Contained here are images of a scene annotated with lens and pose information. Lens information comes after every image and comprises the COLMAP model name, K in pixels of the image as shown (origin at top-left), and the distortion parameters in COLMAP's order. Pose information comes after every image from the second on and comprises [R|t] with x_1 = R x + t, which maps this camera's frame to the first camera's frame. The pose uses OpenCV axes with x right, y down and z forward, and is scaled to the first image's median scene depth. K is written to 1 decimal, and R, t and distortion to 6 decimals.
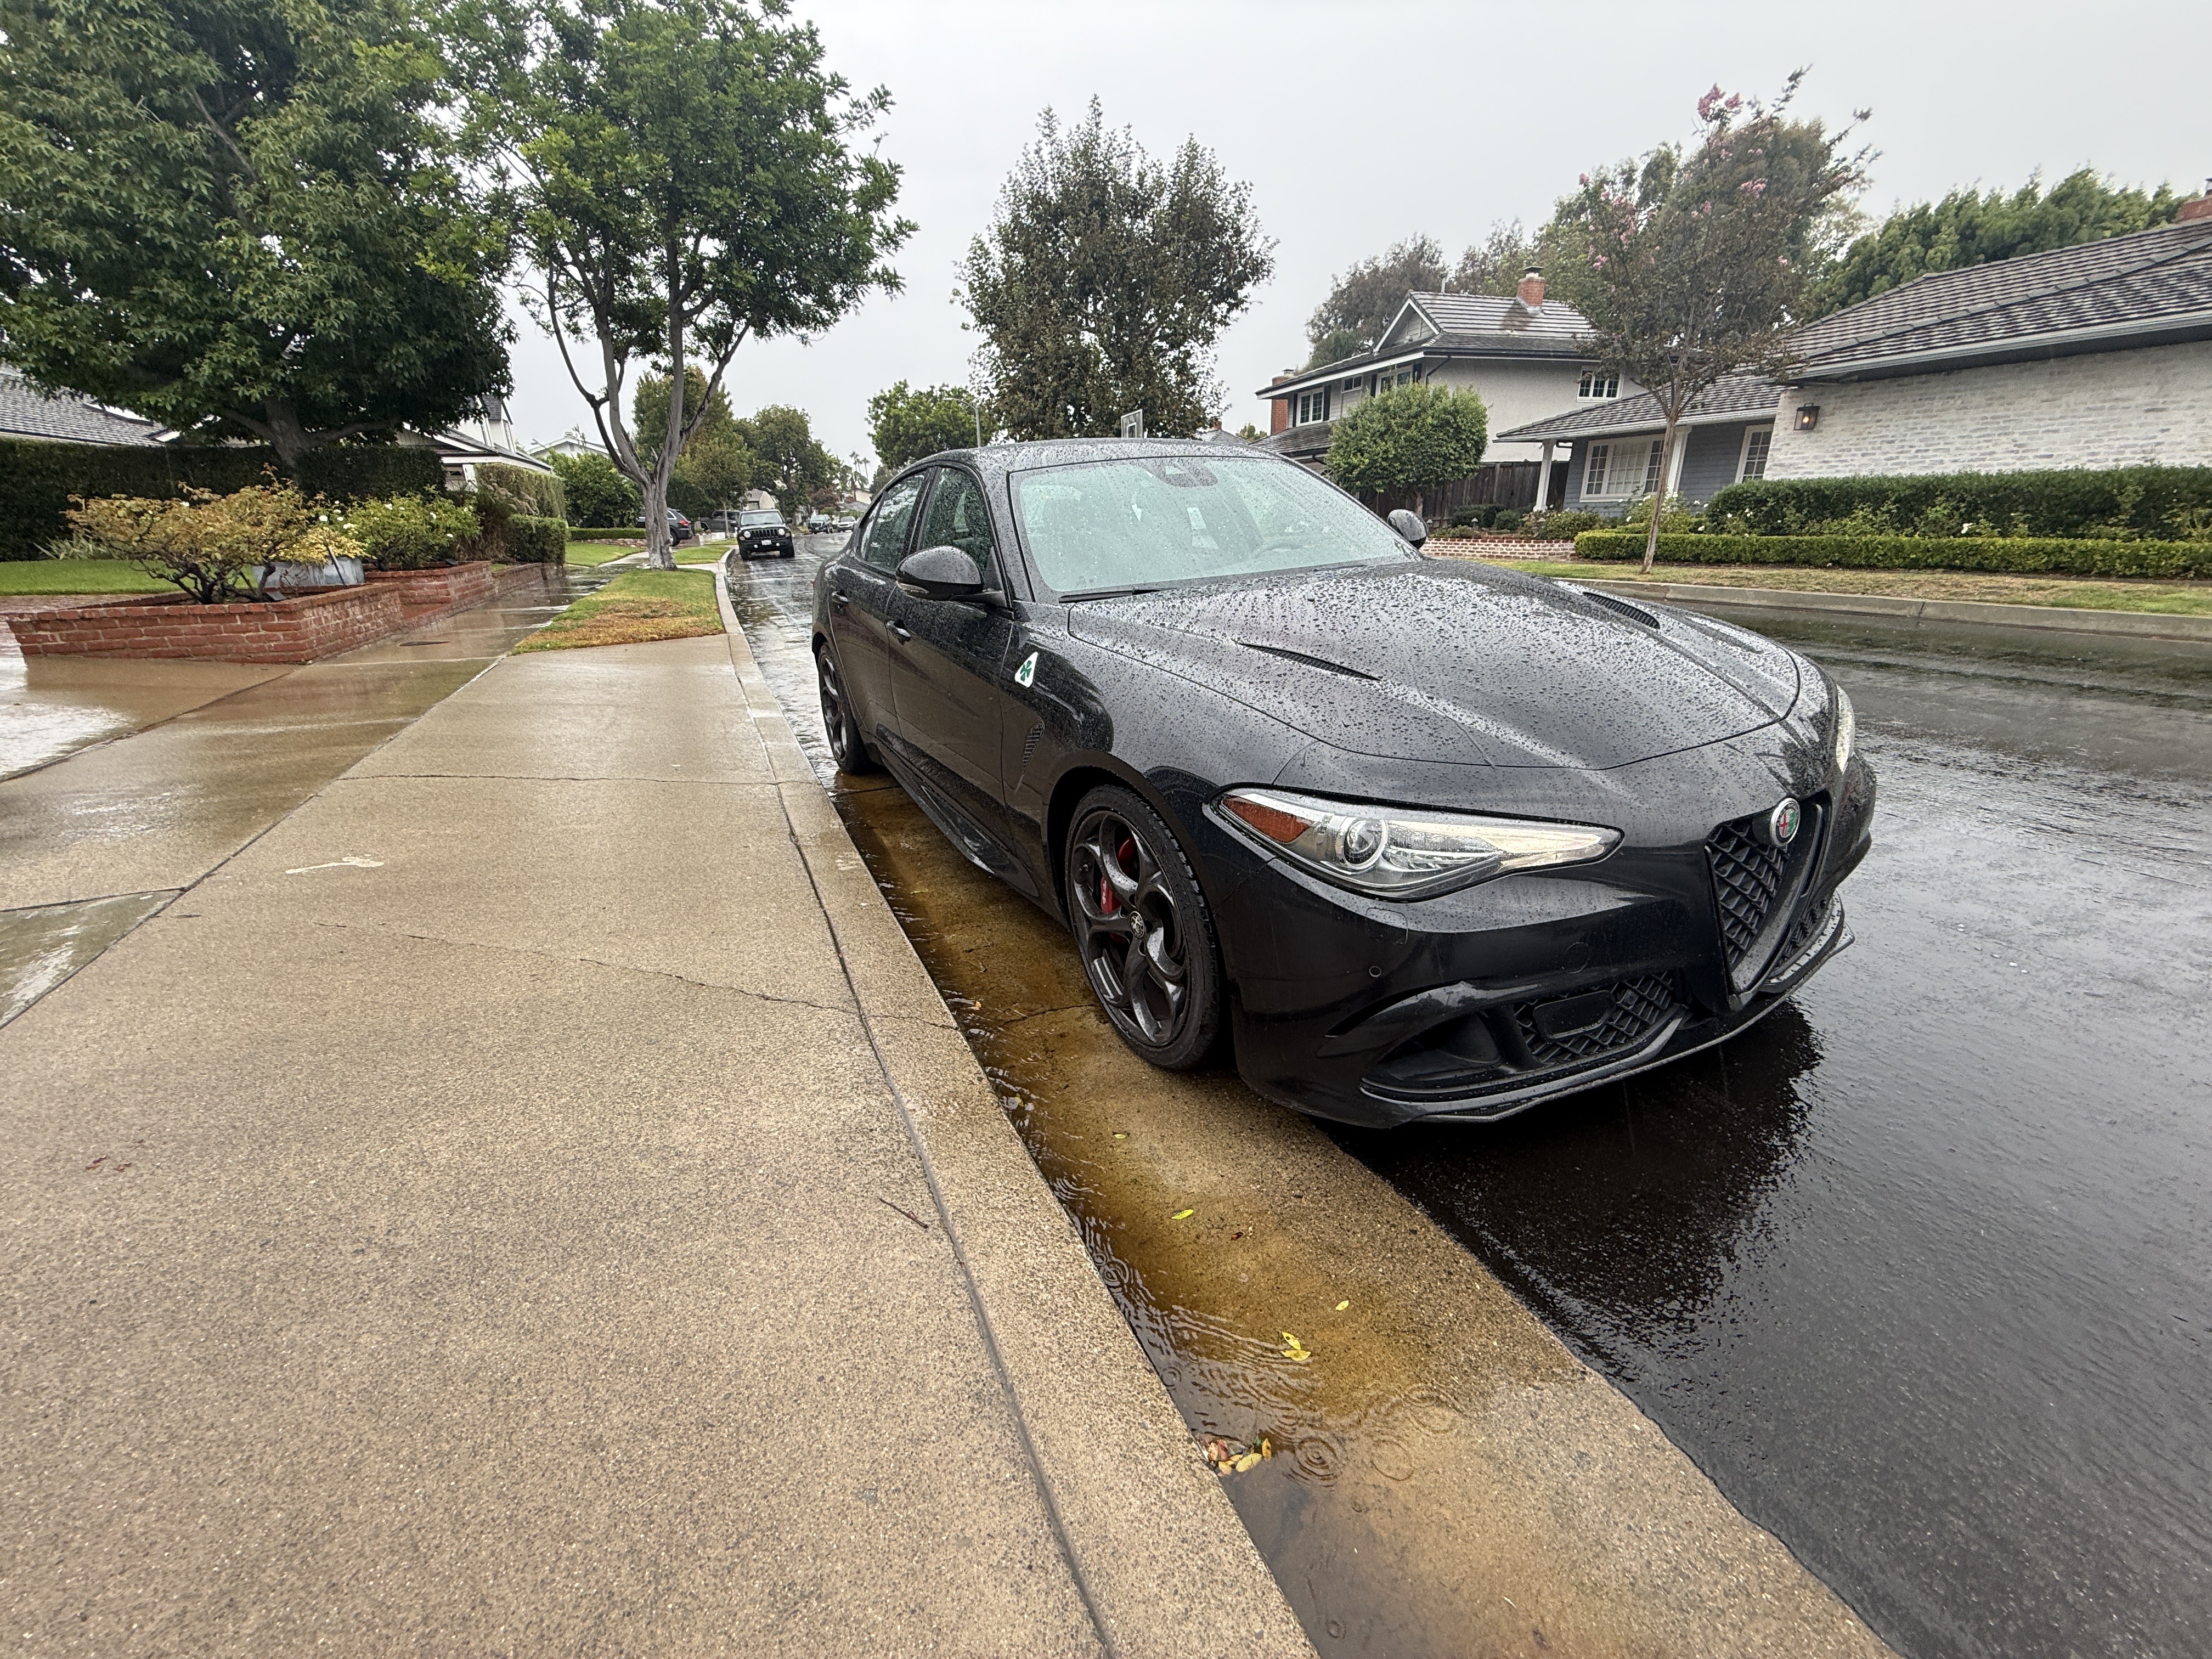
lens RADIAL K [[877.8, 0, 1100.0], [0, 877.8, 827.1], [0, 0, 1]] dist [-0.001040, 0.000453]
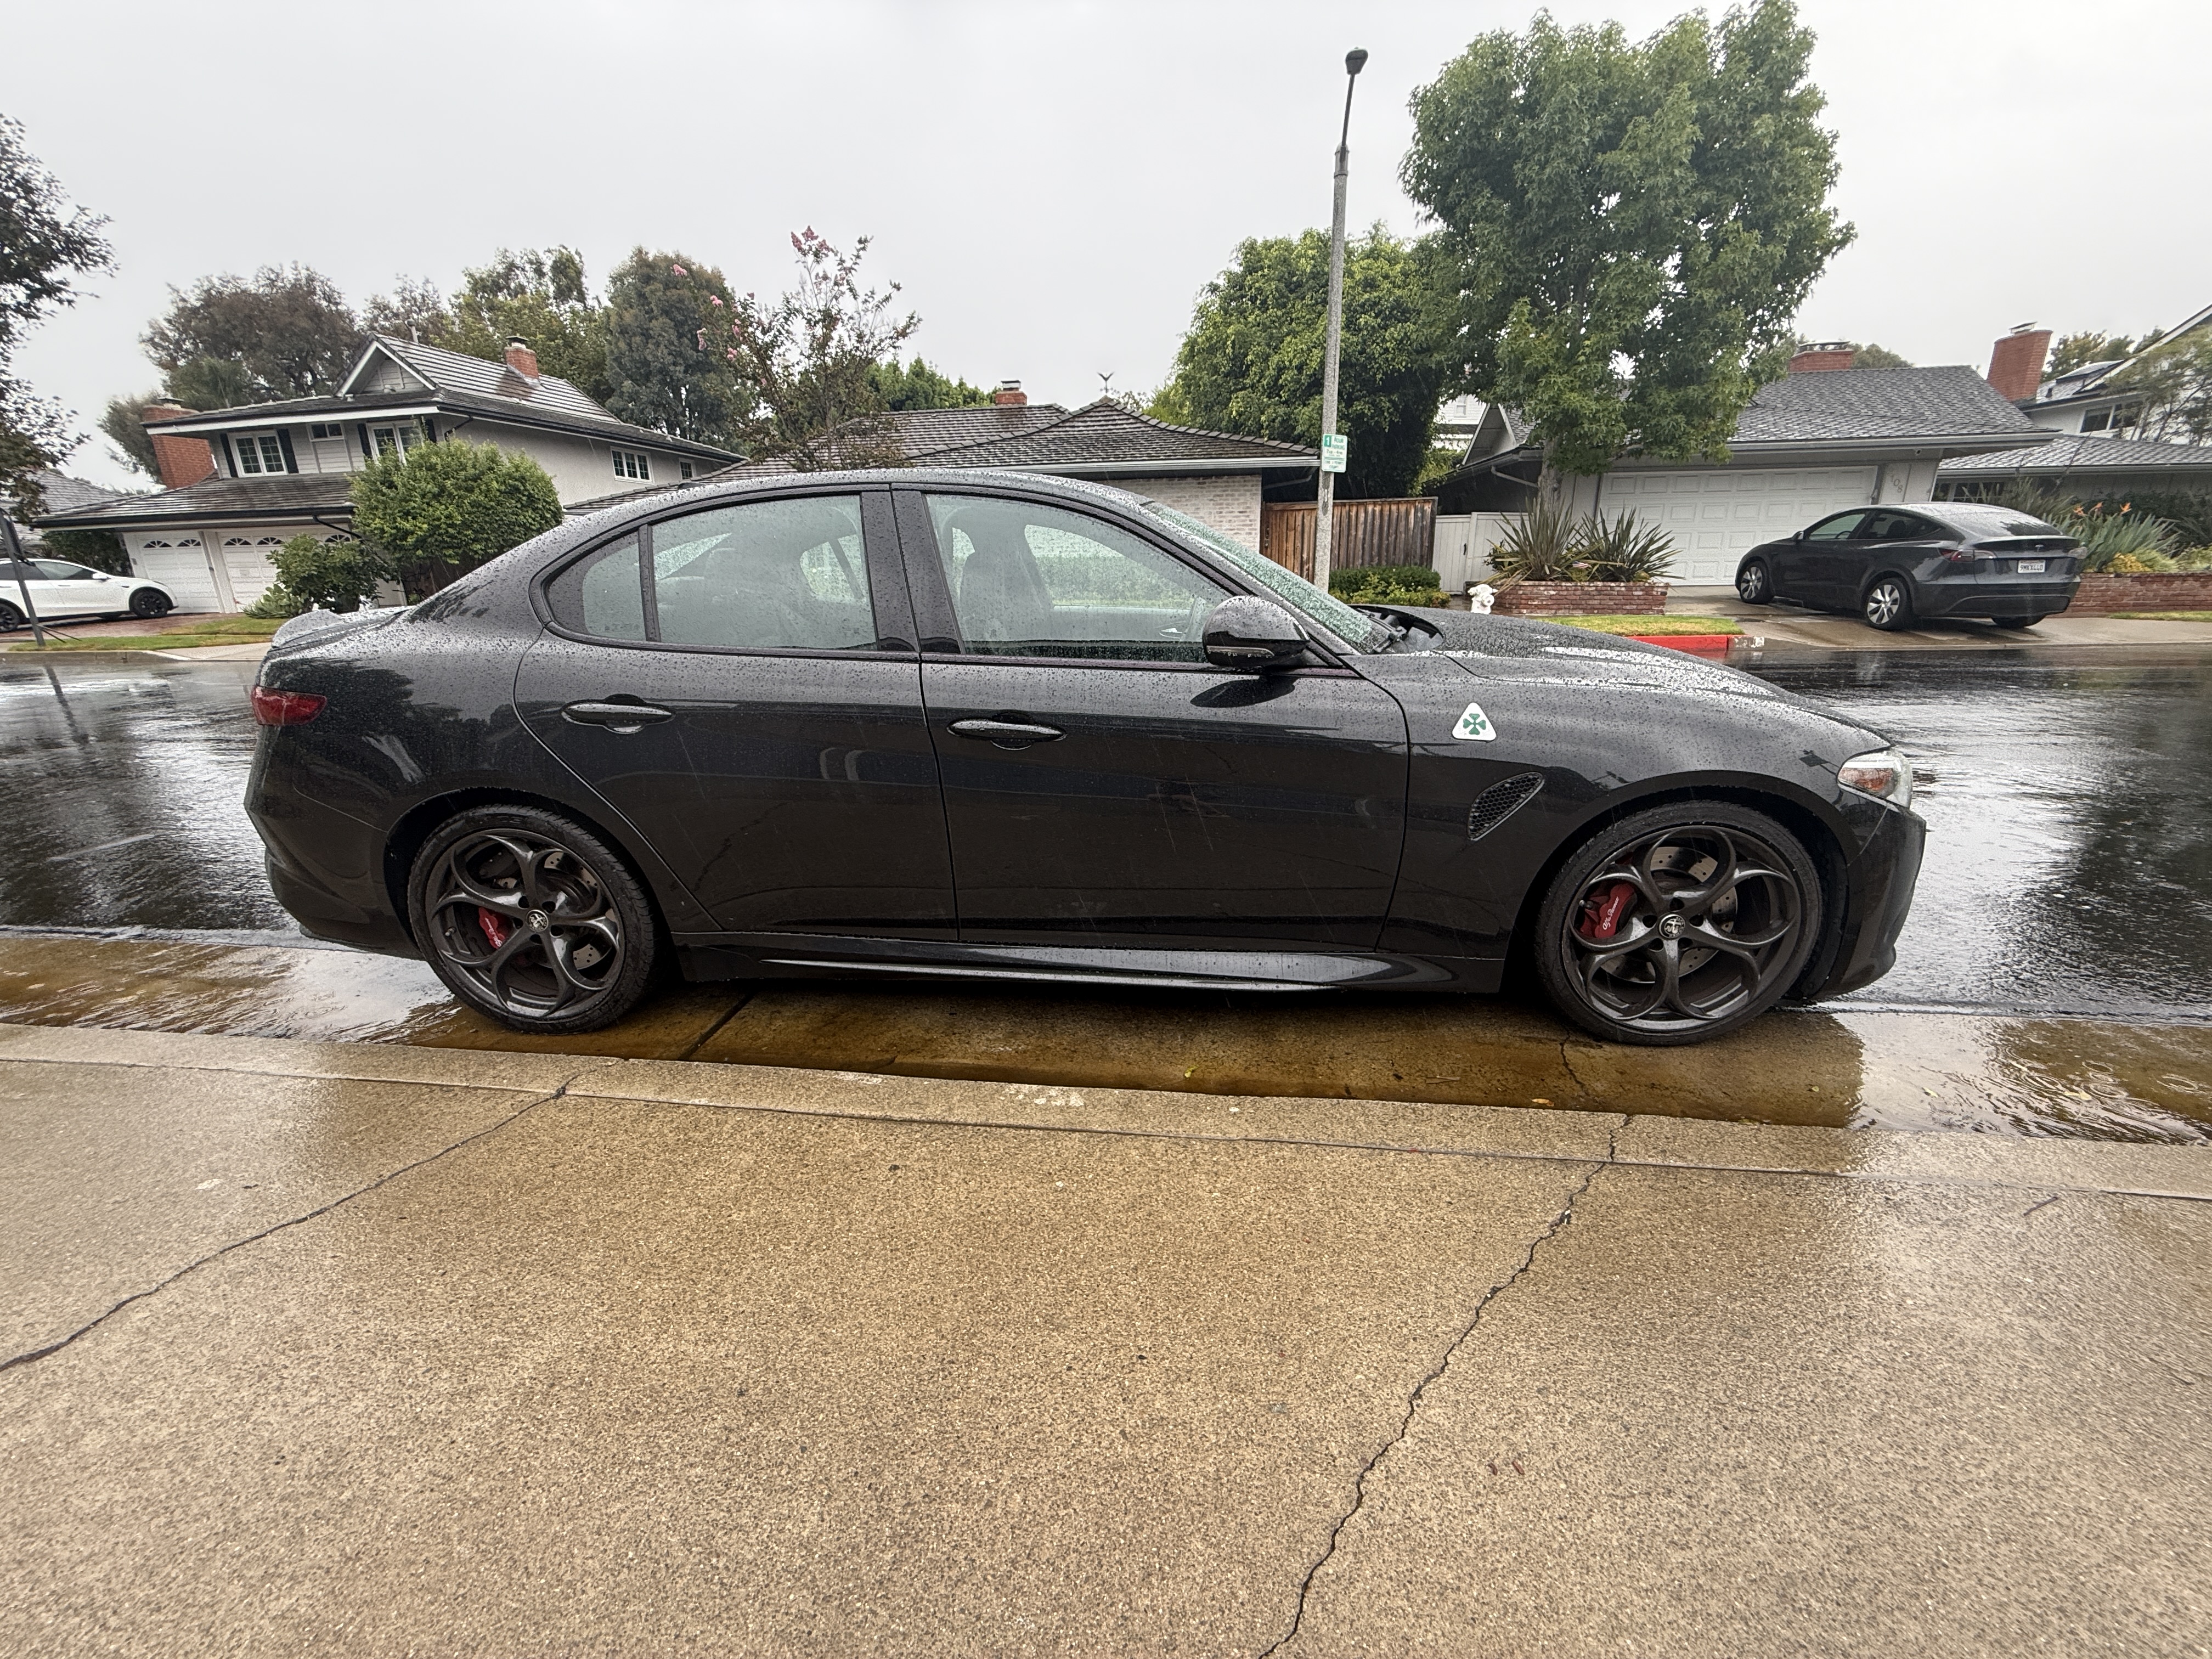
lens RADIAL K [[877.8, 0, 1100.0], [0, 877.8, 827.1], [0, 0, 1]] dist [-0.001040, 0.000453]
pose [[0.532131, -0.226298, 0.815859, -0.071623], [0.290801, 0.953847, 0.074902, -0.017465], [-0.795155, 0.197395, 0.573379, 0.055652]]
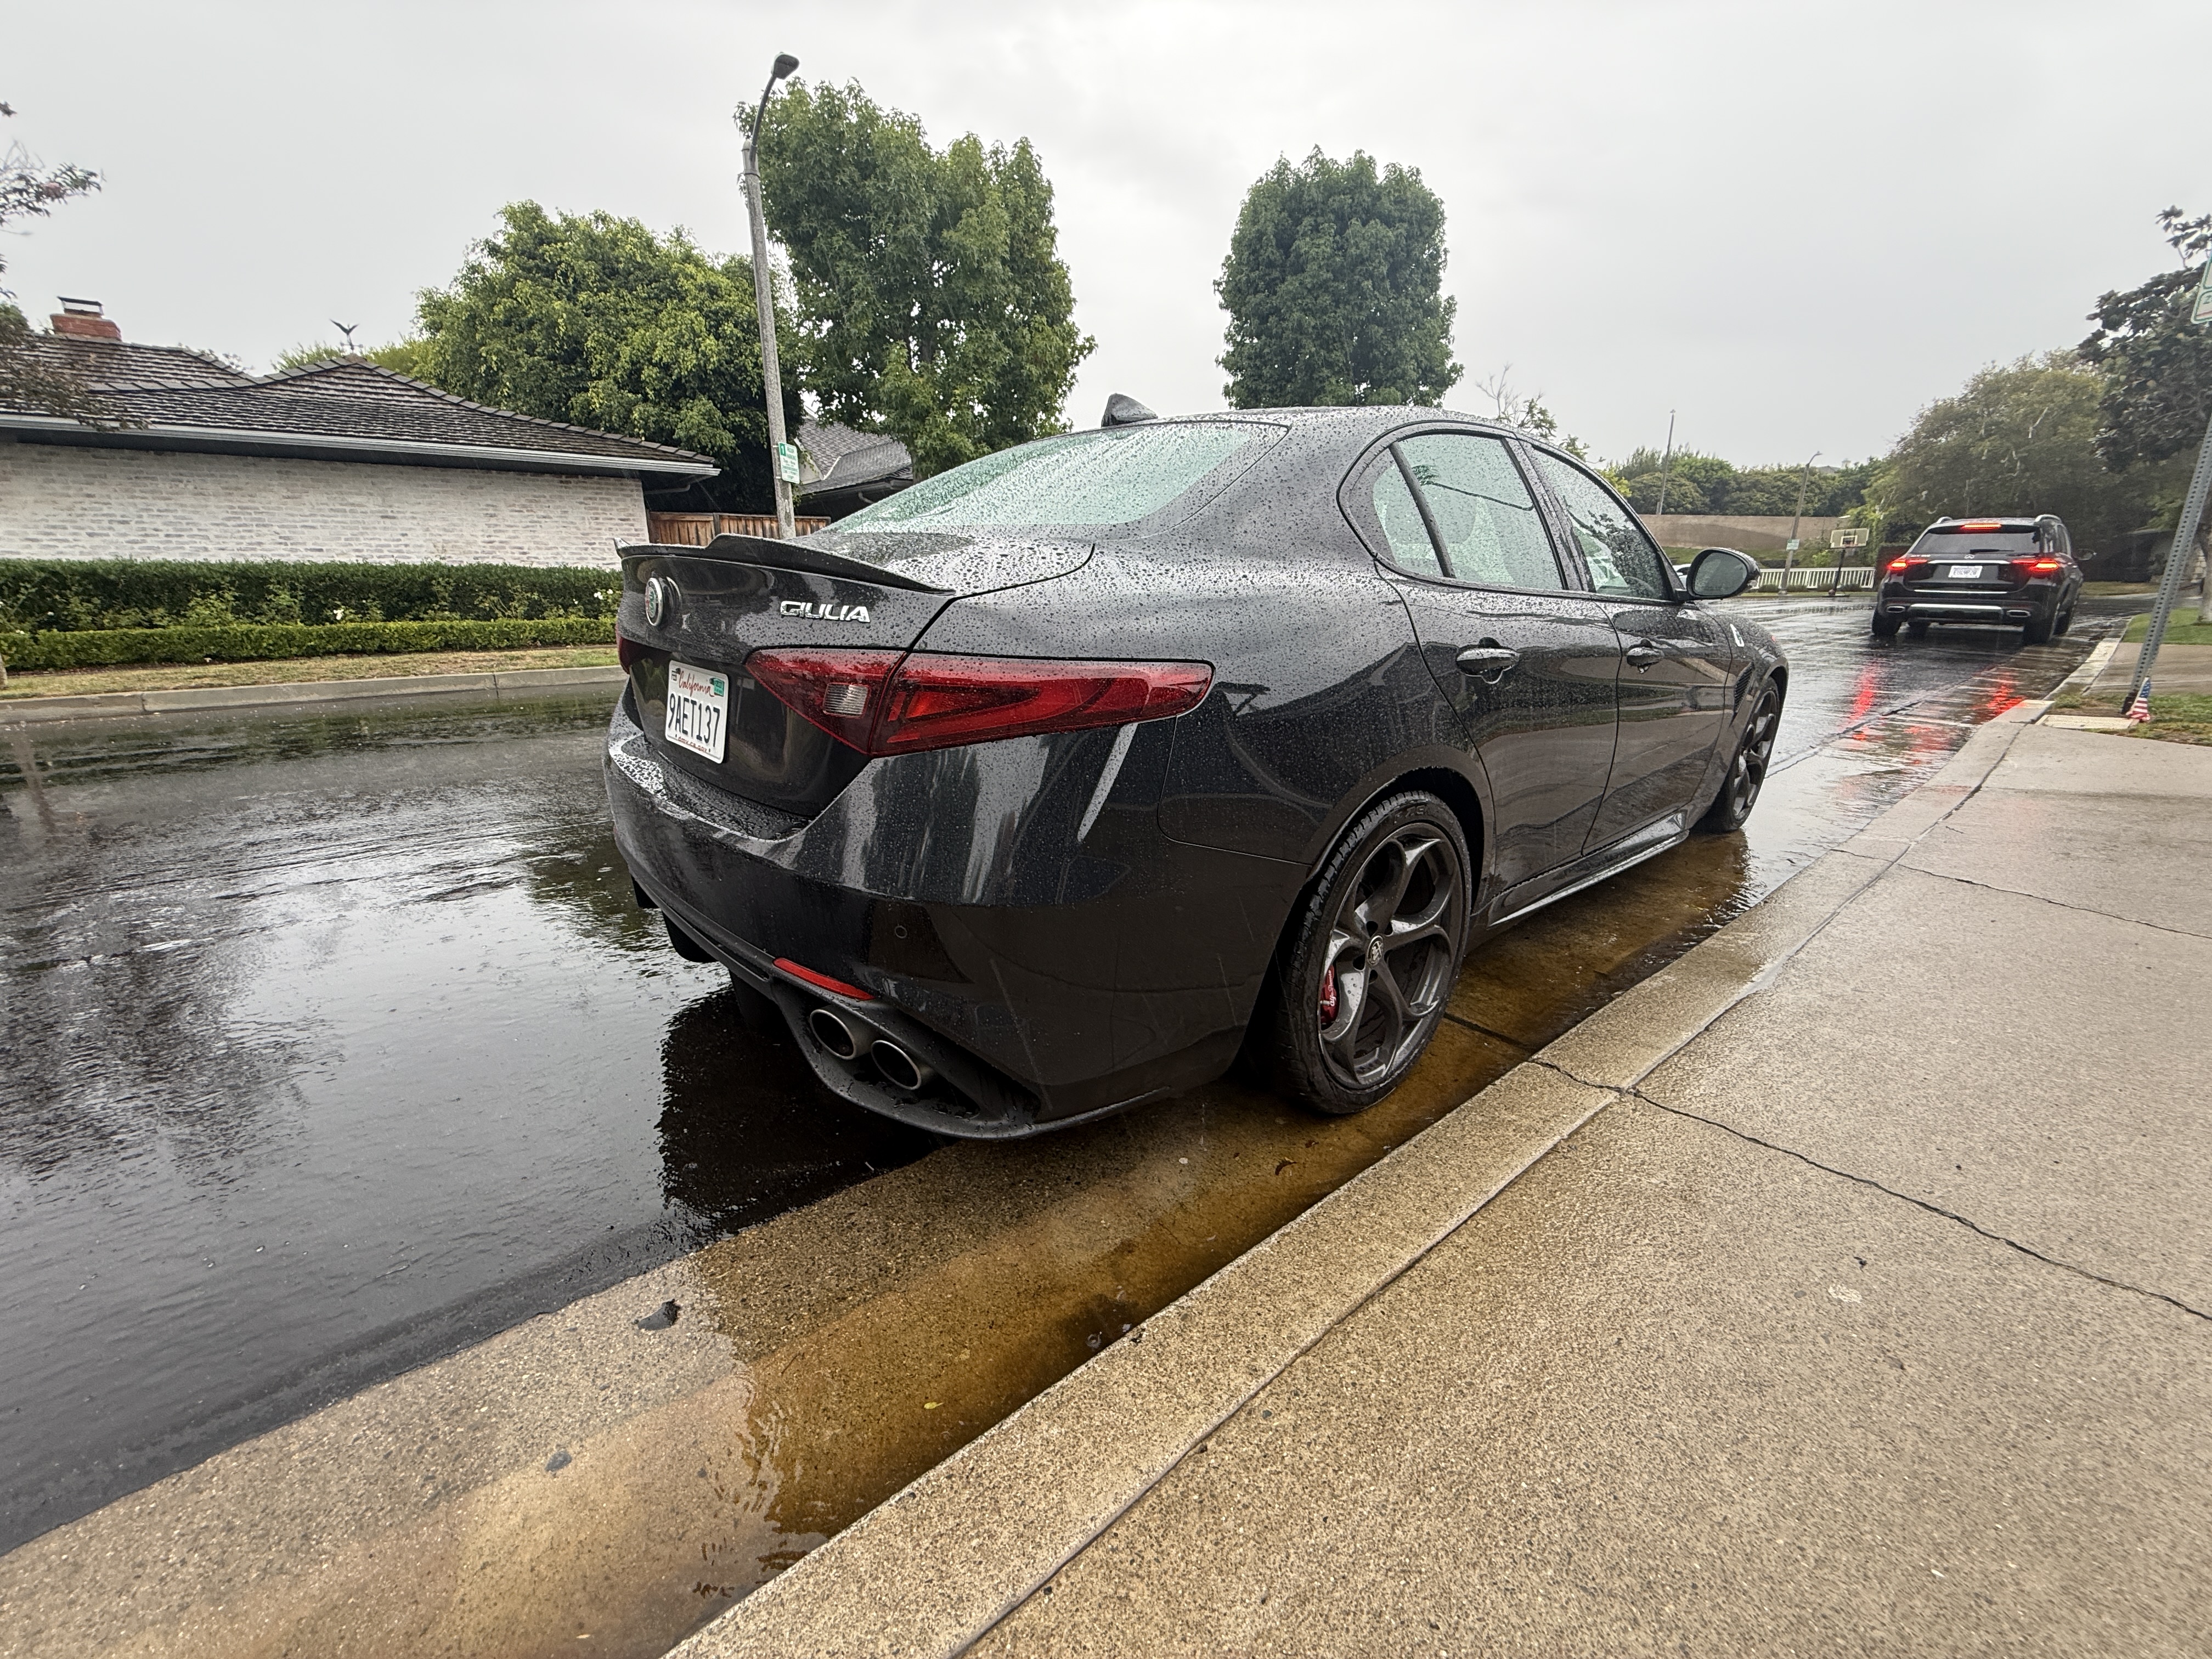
lens RADIAL K [[877.8, 0, 1100.0], [0, 877.8, 827.1], [0, 0, 1]] dist [-0.001040, 0.000453]
pose [[-0.251161, -0.231194, 0.939930, -0.083909], [0.340536, 0.887872, 0.309384, -0.047398], [-0.906065, 0.397785, -0.144269, 0.154937]]
